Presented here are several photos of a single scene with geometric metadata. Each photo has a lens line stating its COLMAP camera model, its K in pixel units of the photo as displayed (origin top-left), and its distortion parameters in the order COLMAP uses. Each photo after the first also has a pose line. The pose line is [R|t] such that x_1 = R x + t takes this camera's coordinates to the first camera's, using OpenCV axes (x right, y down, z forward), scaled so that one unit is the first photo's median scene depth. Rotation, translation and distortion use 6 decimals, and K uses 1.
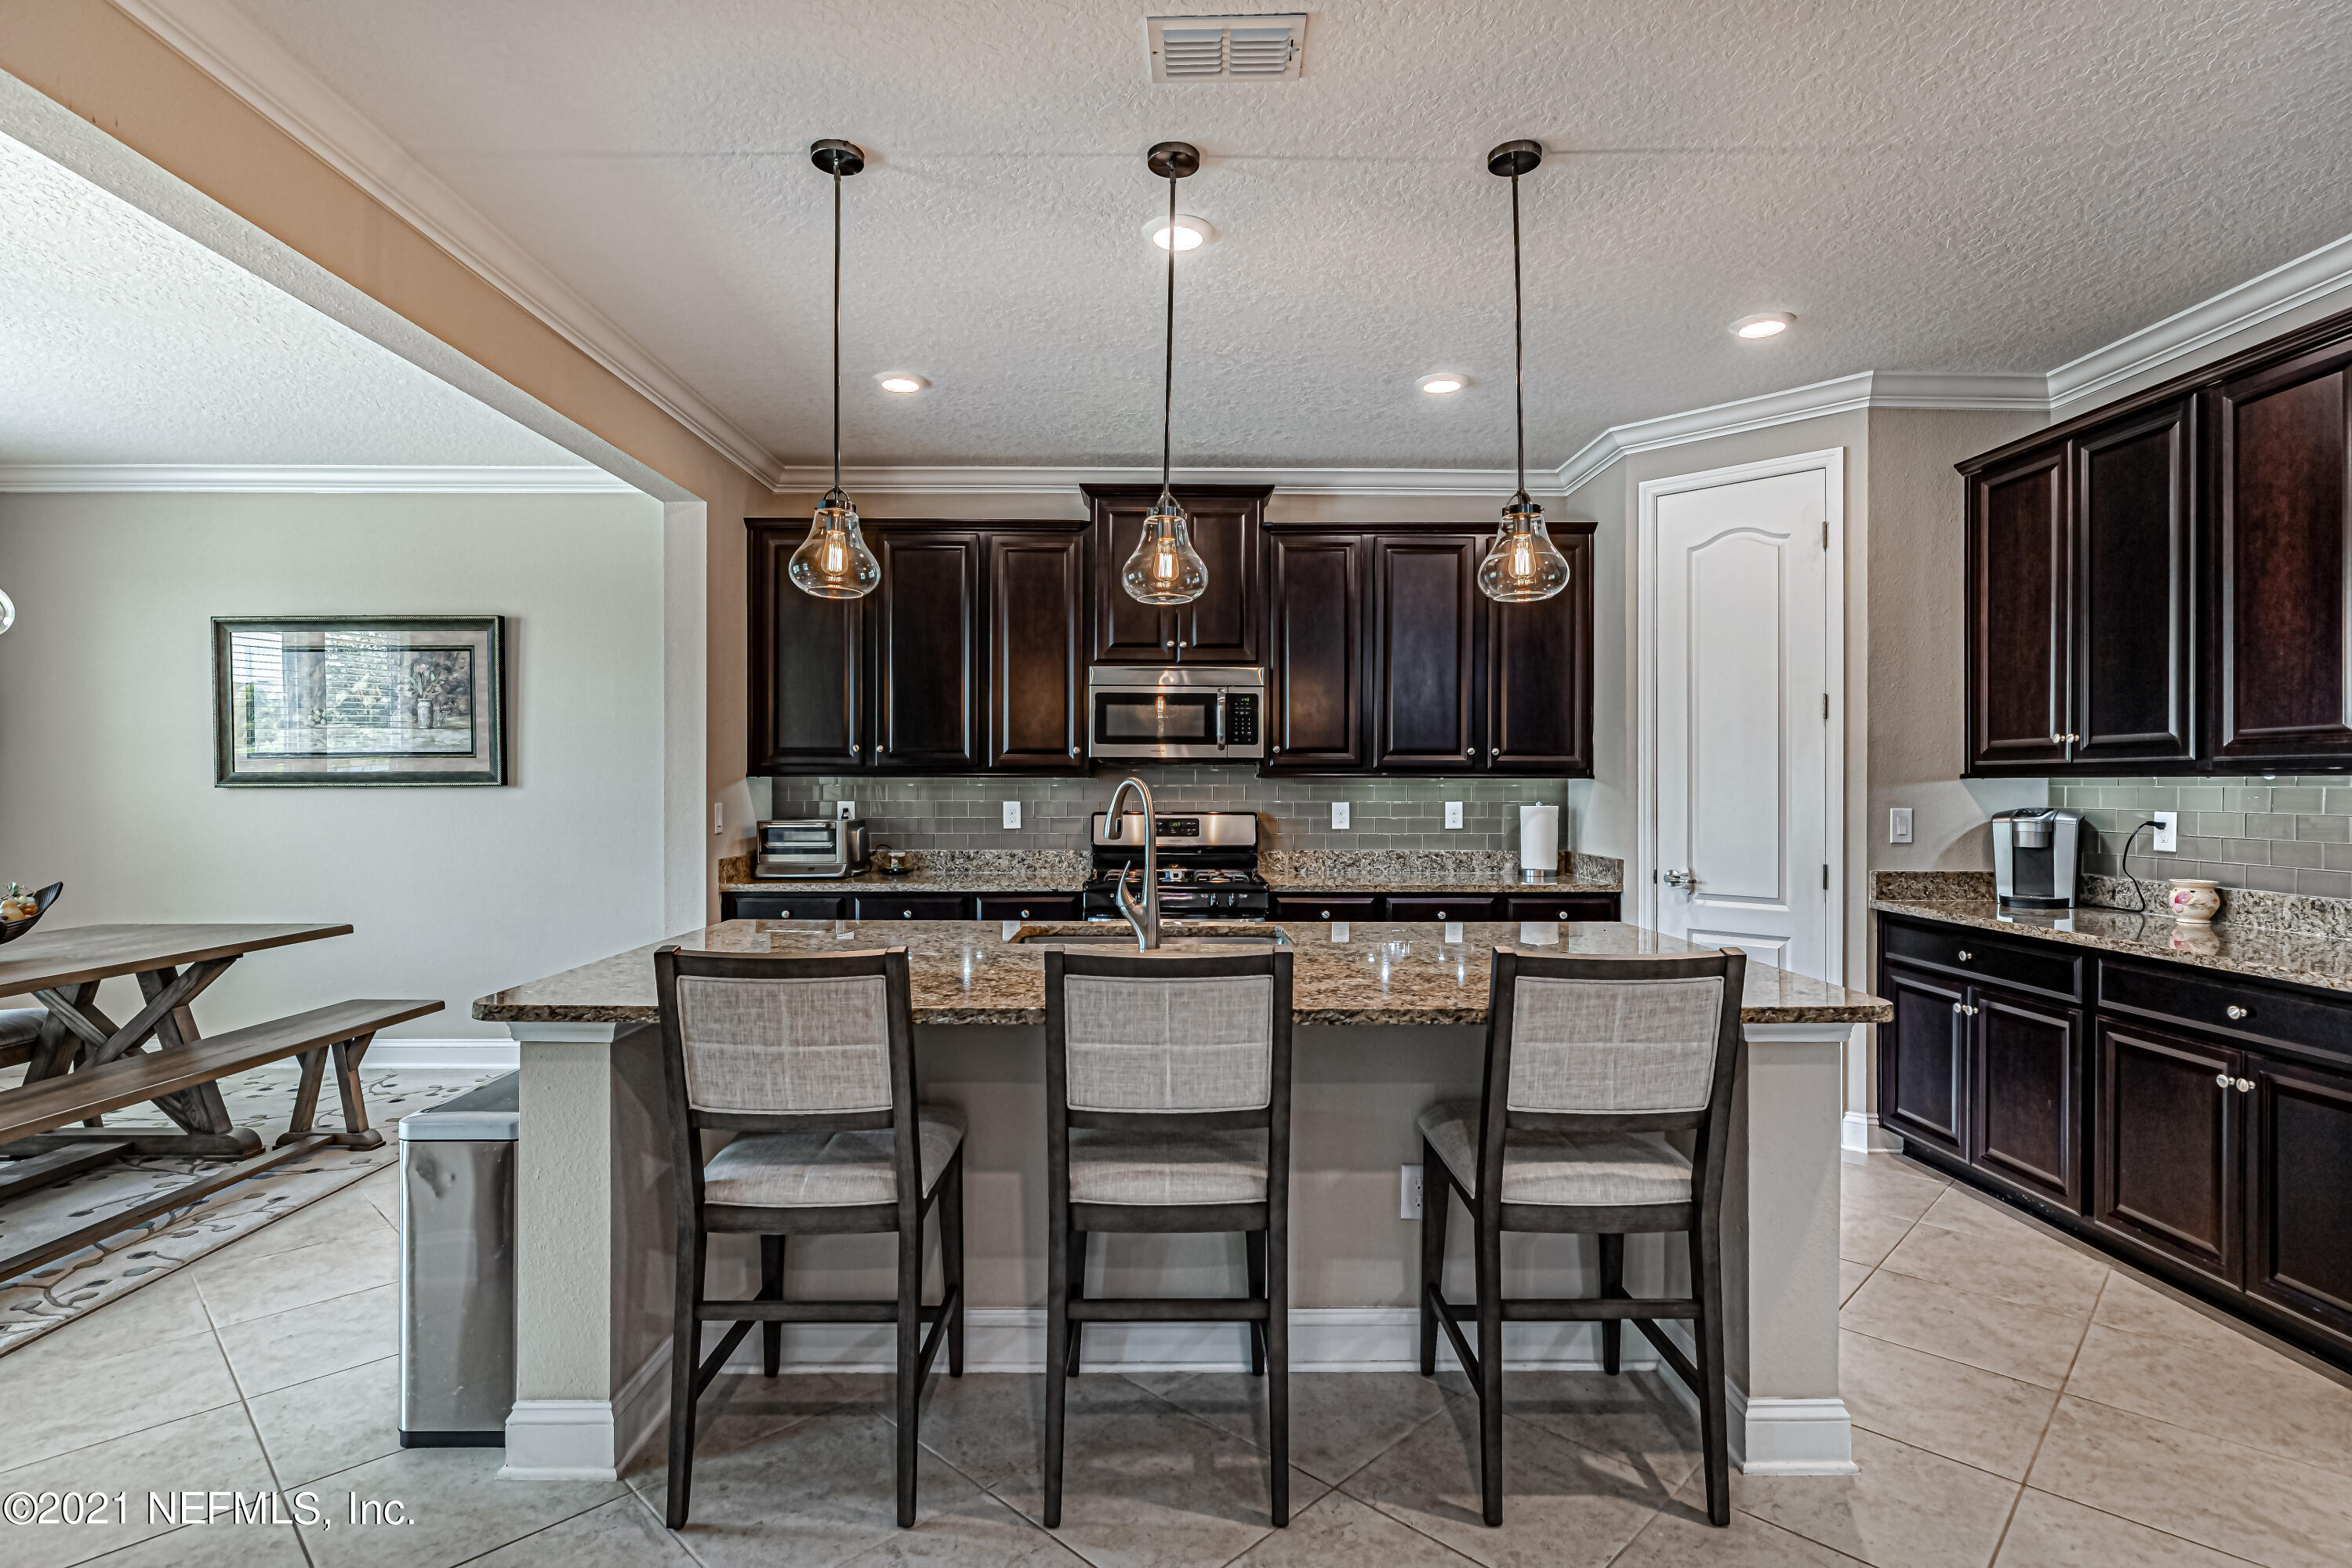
lens RADIAL K [[1214.5, 0, 1137.0], [0, 1214.5, 794.5], [0, 0, 1]] dist [0.000312, 0.001397]
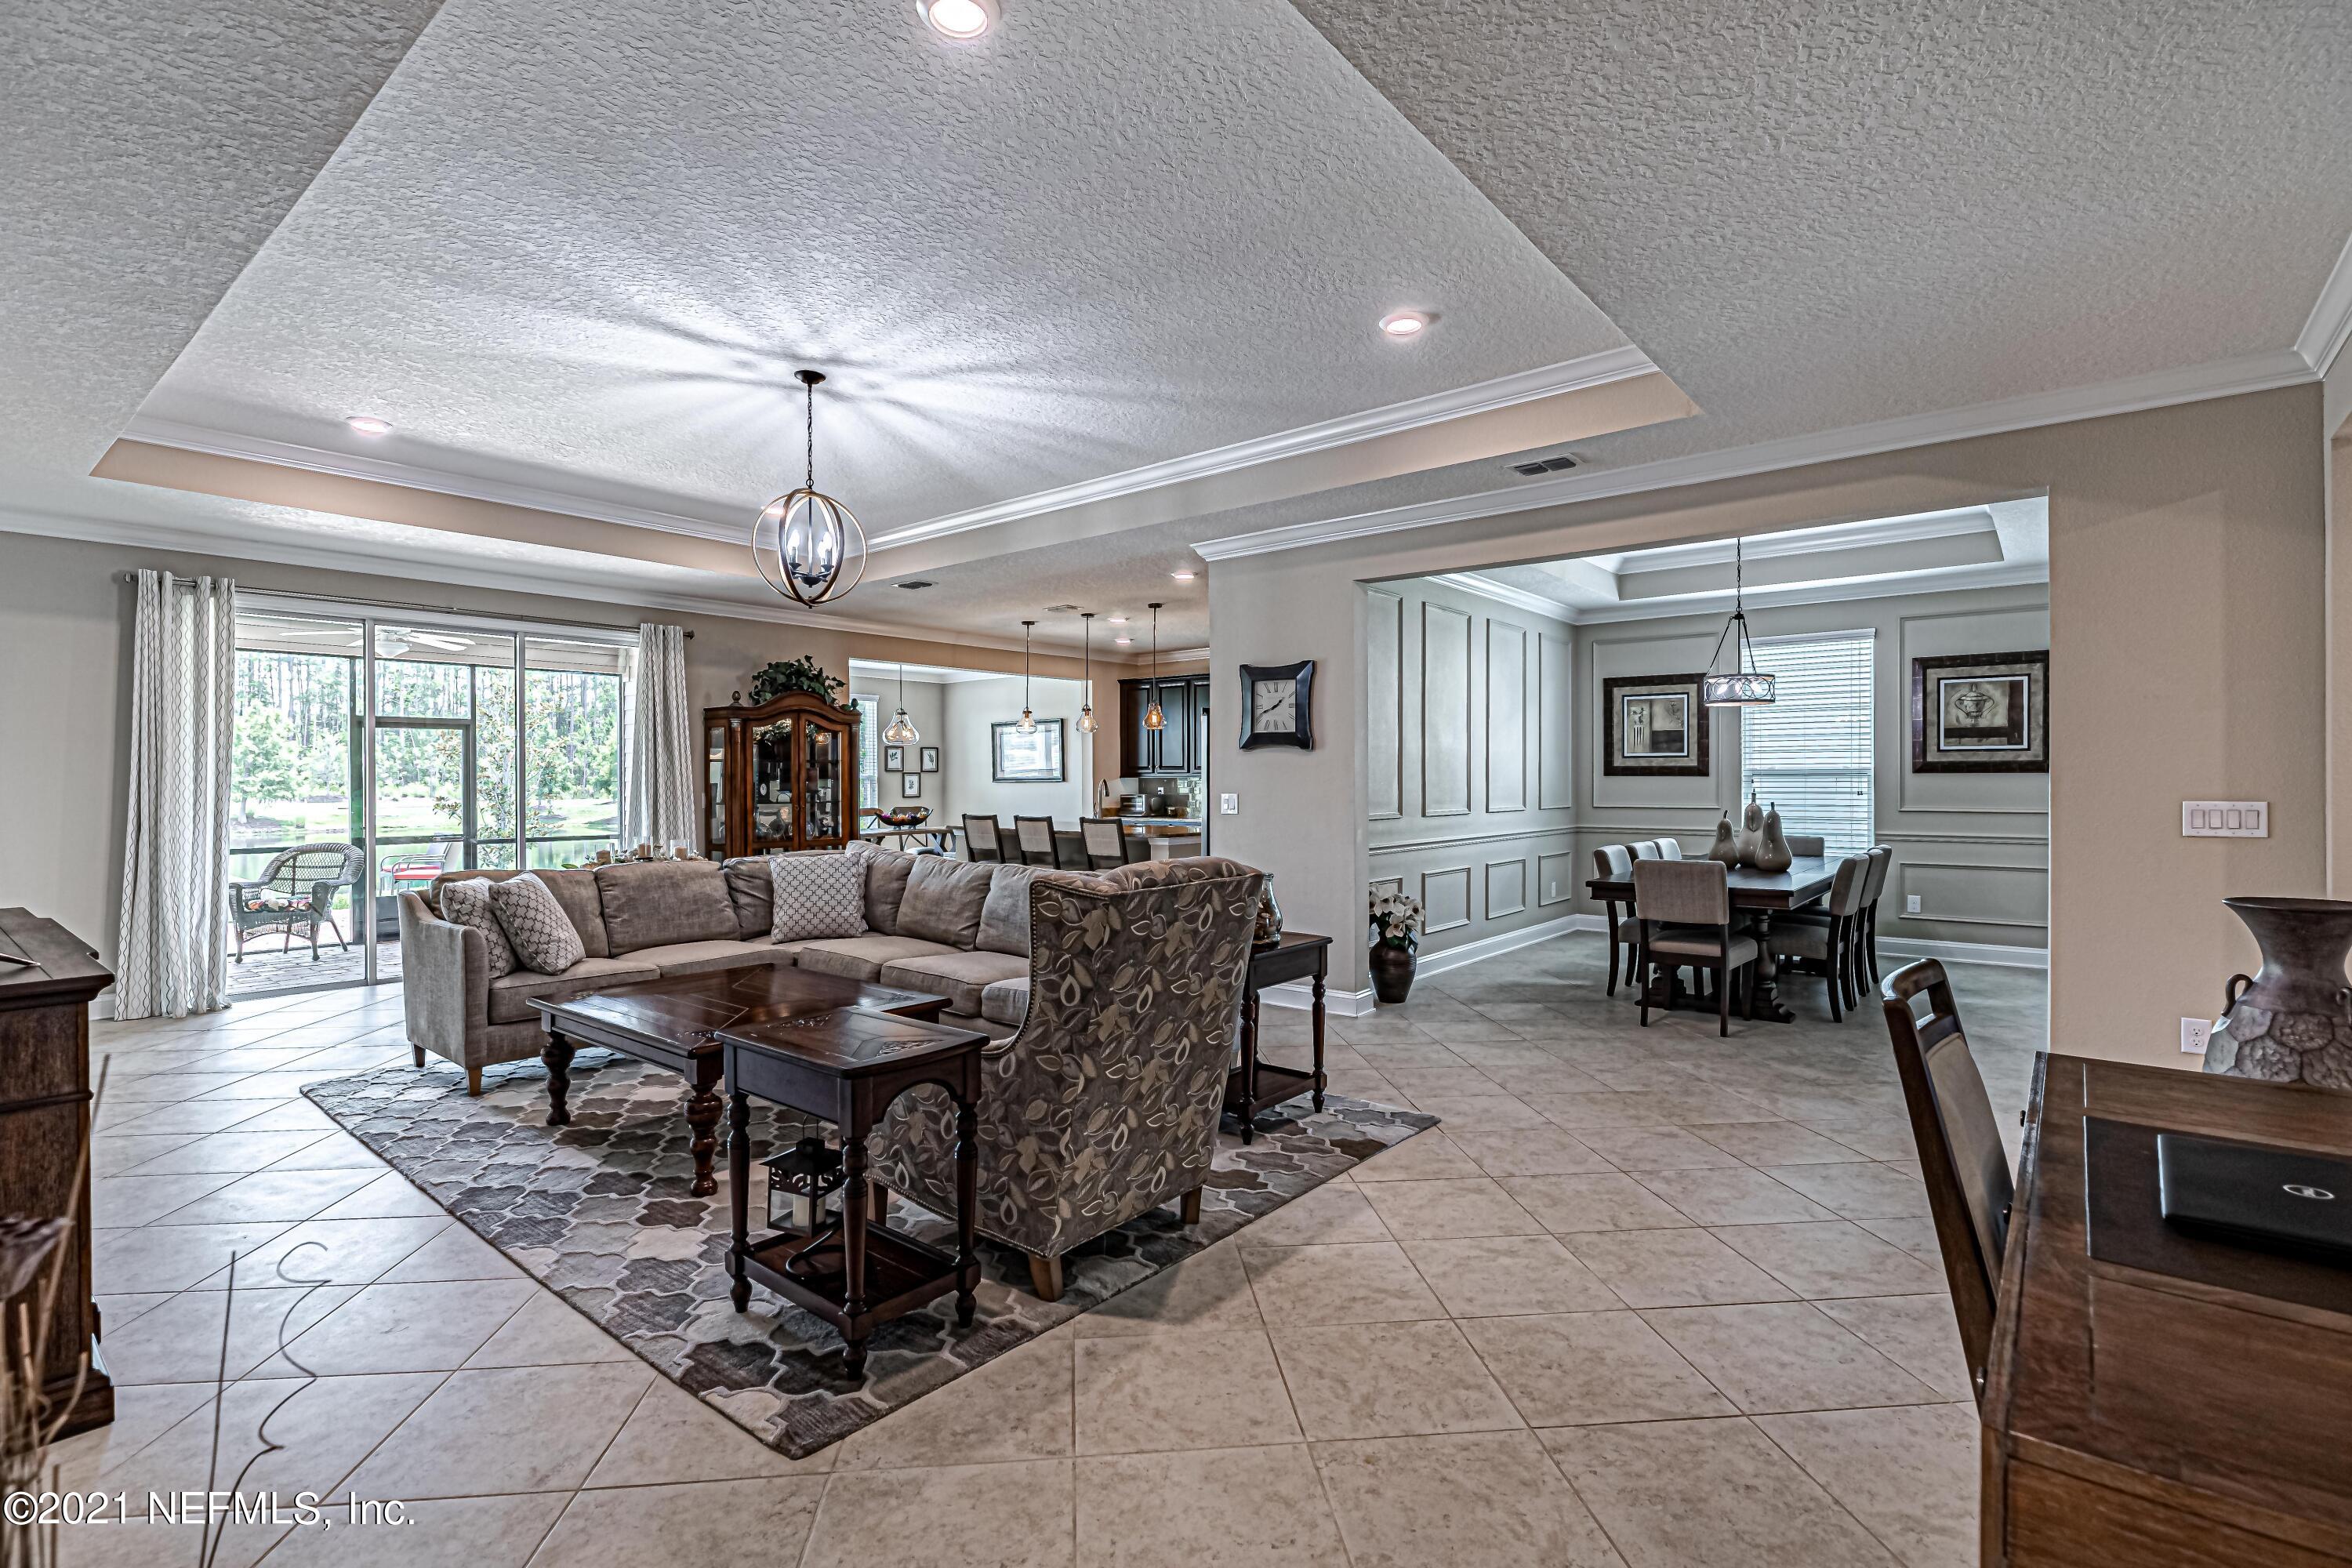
lens RADIAL K [[1103.3, 0, 1159.2], [0, 1103.3, 786.1], [0, 0, 1]] dist [-0.005379, -0.000521]
pose [[0.765024, -0.001360, -0.644000, 1.301957], [0.000829, 0.999999, -0.001127, 0.006329], [0.644001, 0.000328, 0.765025, -0.787046]]
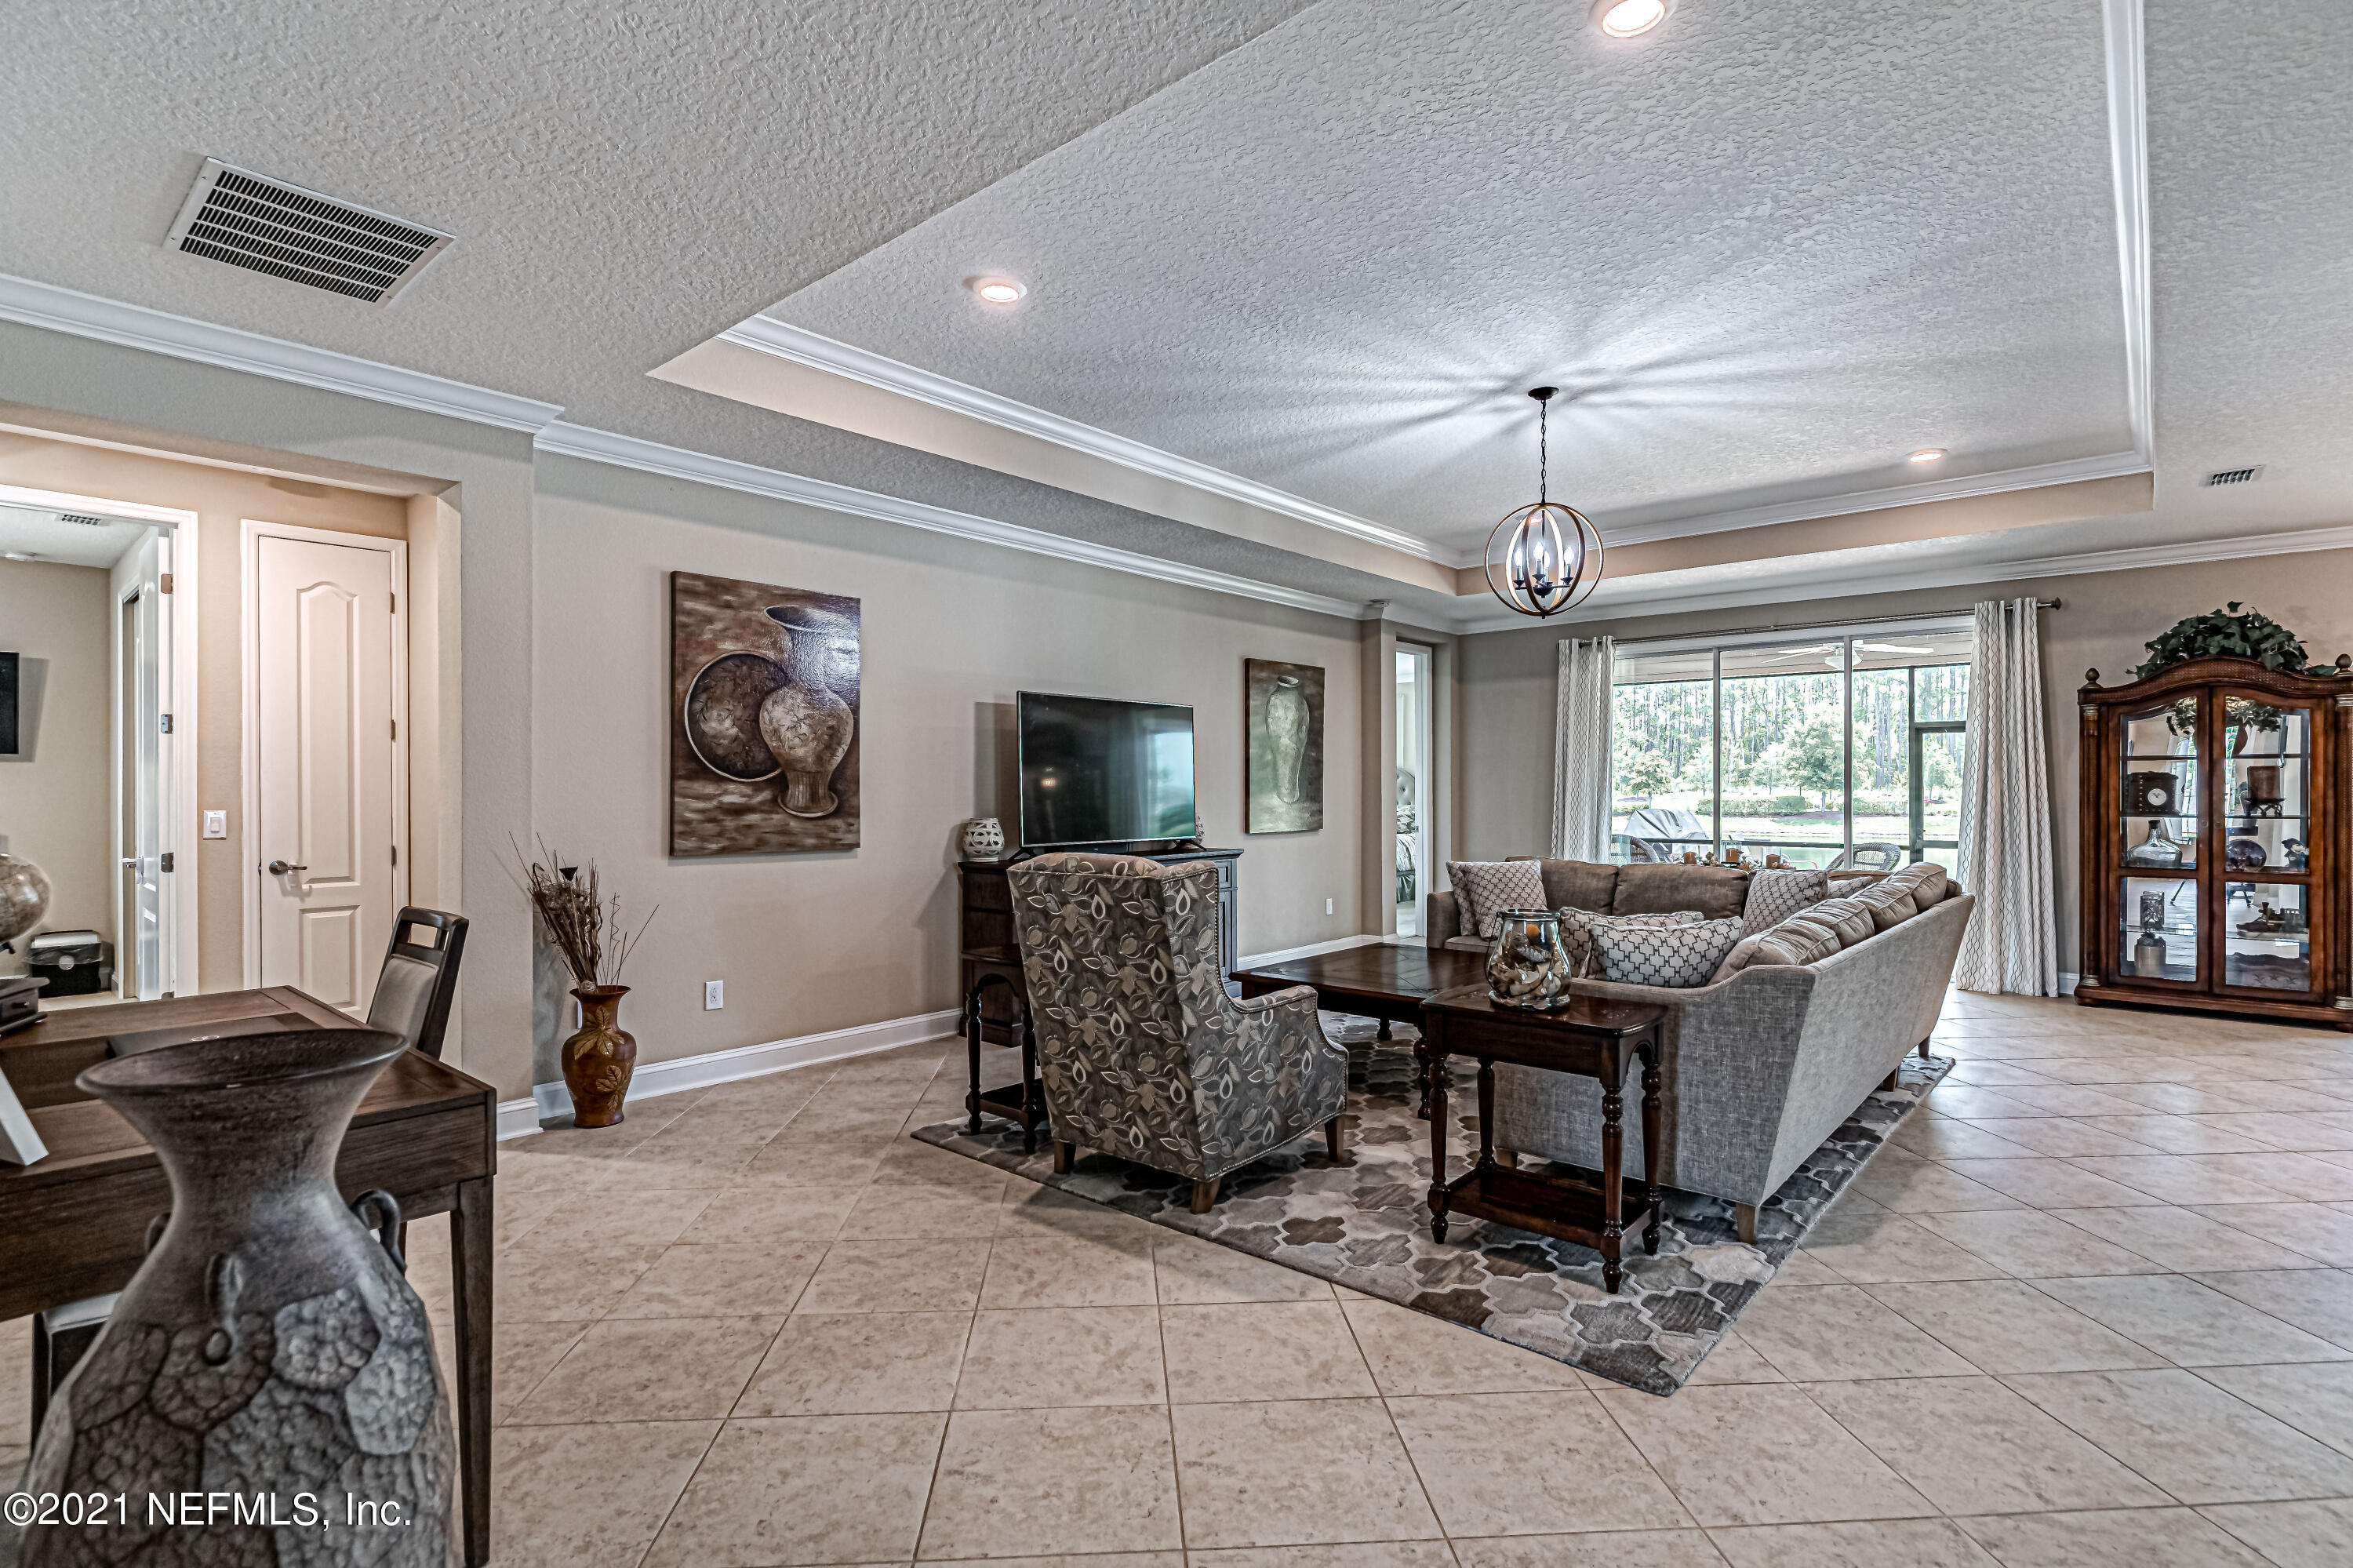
lens RADIAL K [[1103.8, 0, 1159.7], [0, 1103.8, 788.1], [0, 0, 1]] dist [-0.005379, -0.000521]
pose [[-0.663899, -0.002229, -0.747819, 1.412471], [-0.004841, 0.999987, 0.001318, 0.002970], [0.747806, 0.004496, -0.663902, 0.113150]]
